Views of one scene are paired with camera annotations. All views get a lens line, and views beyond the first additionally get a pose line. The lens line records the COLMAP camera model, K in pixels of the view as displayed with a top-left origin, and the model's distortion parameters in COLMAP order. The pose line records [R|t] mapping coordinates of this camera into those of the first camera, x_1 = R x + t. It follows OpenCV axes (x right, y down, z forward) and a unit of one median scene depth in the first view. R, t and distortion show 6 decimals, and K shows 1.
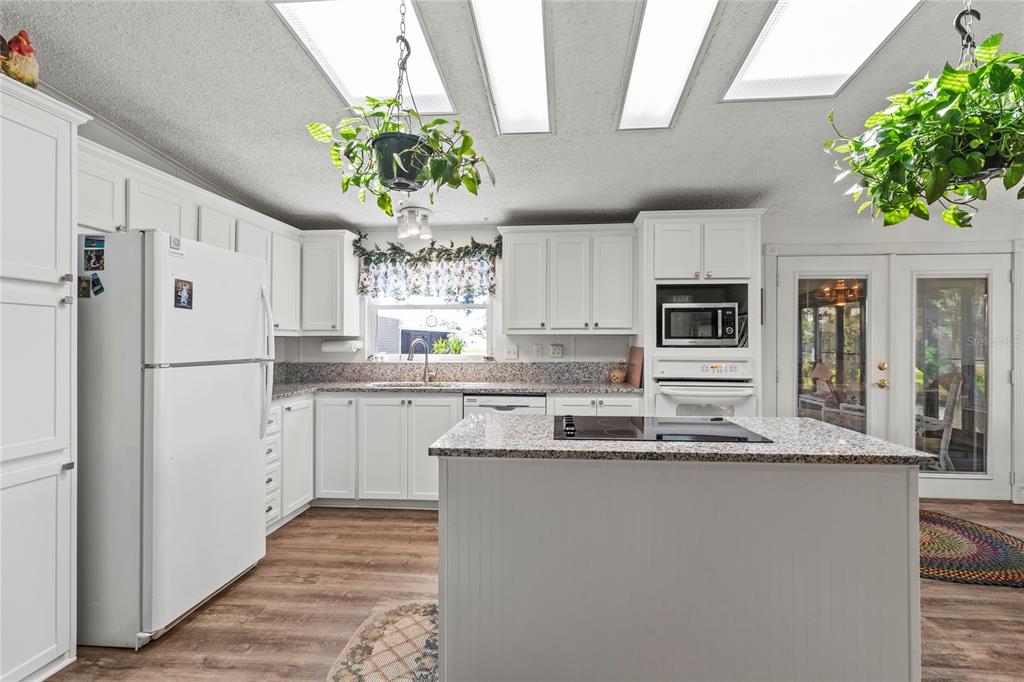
lens RADIAL K [[479.6, 0, 521.5], [0, 479.6, 339.2], [0, 0, 1]] dist [0.001596, -0.000381]
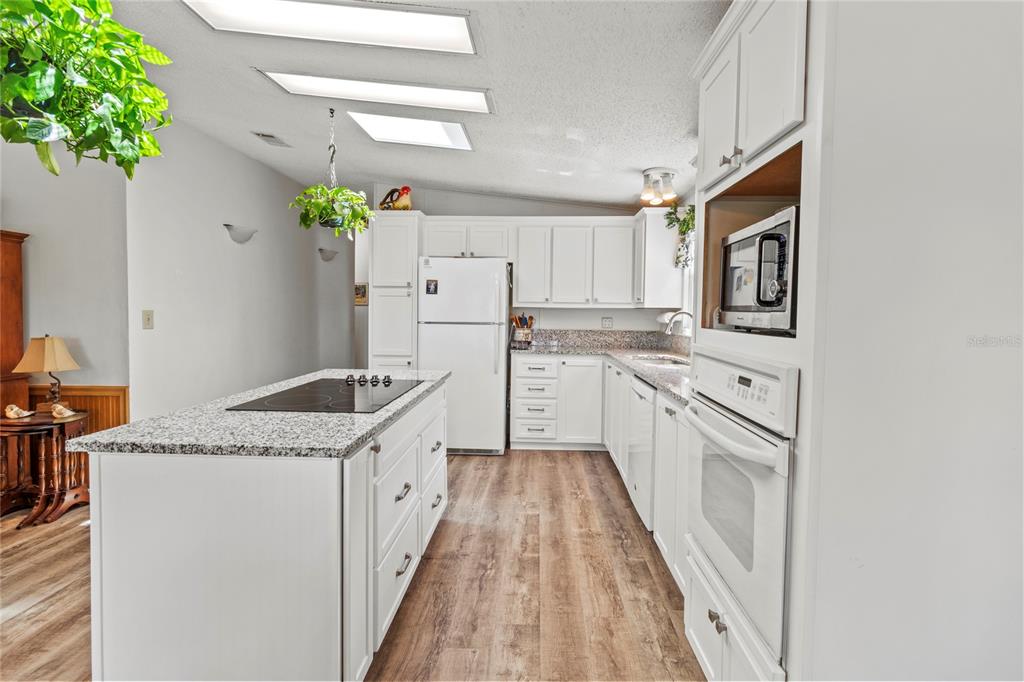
lens RADIAL K [[473.0, 0, 522.6], [0, 473.0, 326.7], [0, 0, 1]] dist [0.003586, 0.000416]
pose [[0.046539, 0.034497, -0.998321, 0.656025], [-0.005190, 0.999398, 0.034292, 0.000498], [0.998903, 0.003586, 0.046690, 0.668939]]
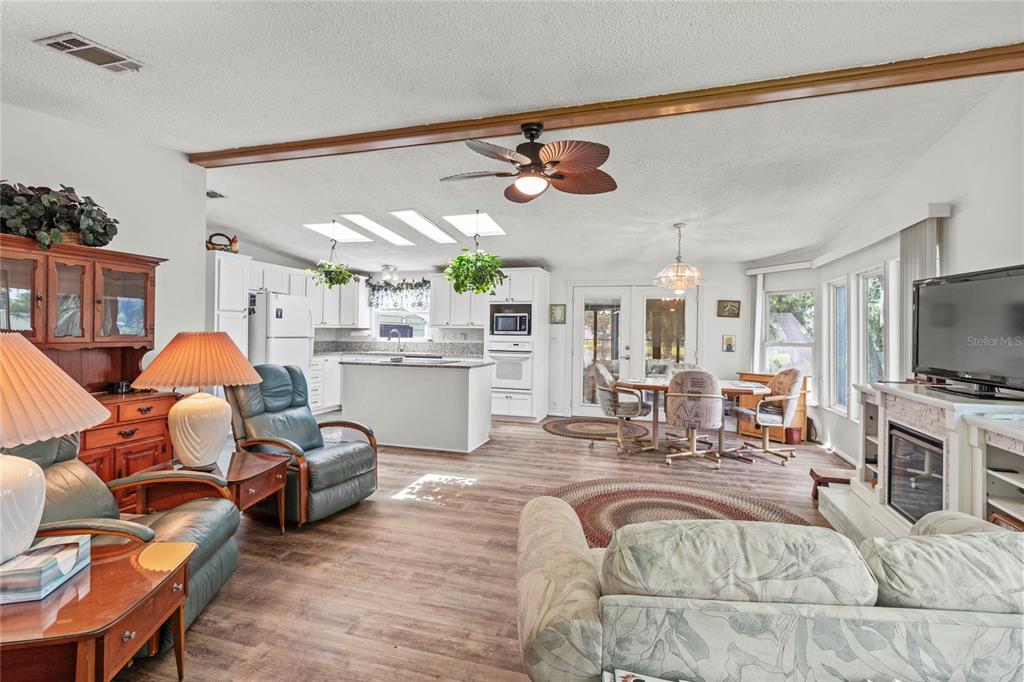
lens RADIAL K [[473.0, 0, 522.6], [0, 473.0, 326.7], [0, 0, 1]] dist [0.003586, 0.000416]
pose [[0.978908, 0.008957, -0.204103, 0.703761], [-0.010979, 0.999901, -0.008774, -0.001970], [0.204005, 0.010830, 0.978910, -0.799935]]
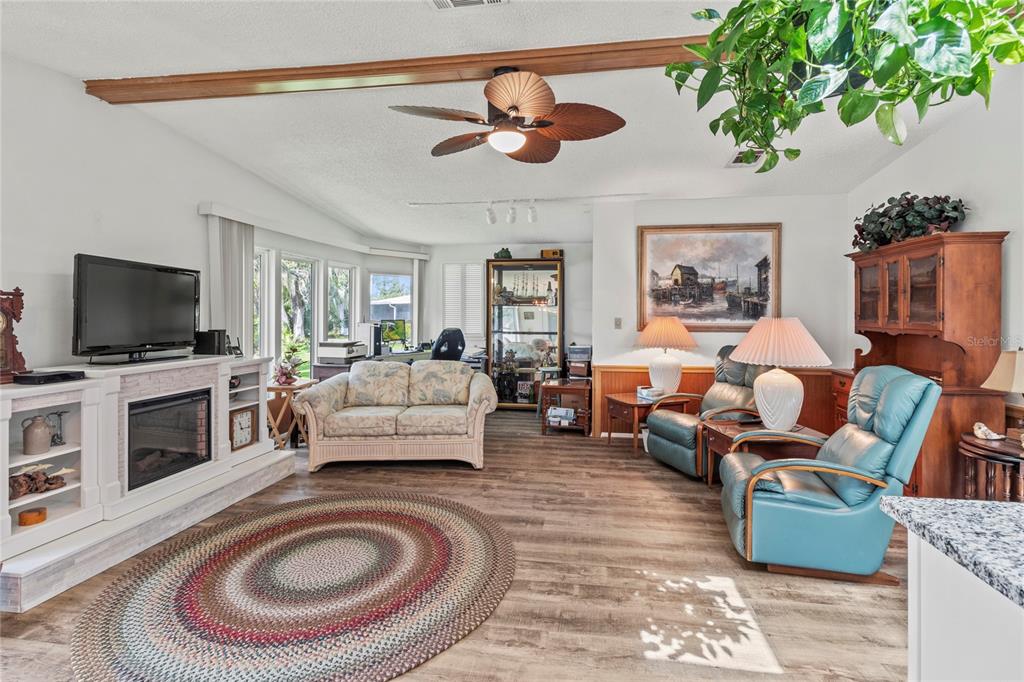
lens RADIAL K [[478.5, 0, 525.5], [0, 478.5, 317.3], [0, 0, 1]] dist [0.001768, 0.000174]
pose [[-0.997642, 0.000141, 0.068633, 0.485477], [0.000548, 0.999982, 0.005911, -0.001608], [-0.068630, 0.005935, -0.997624, 0.628999]]
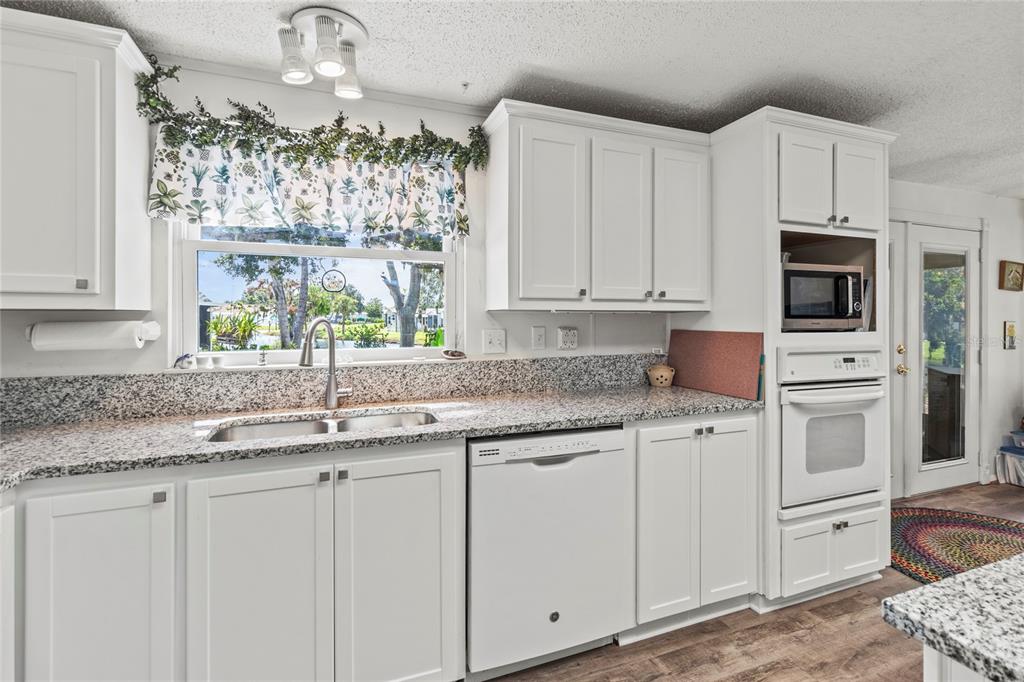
lens RADIAL K [[478.5, 0, 525.5], [0, 478.5, 317.3], [0, 0, 1]] dist [0.001768, 0.000174]
pose [[0.896450, 0.001512, 0.443142, -0.242876], [-0.002846, 0.999993, 0.002345, -0.002414], [-0.443135, -0.003363, 0.896448, 0.504478]]
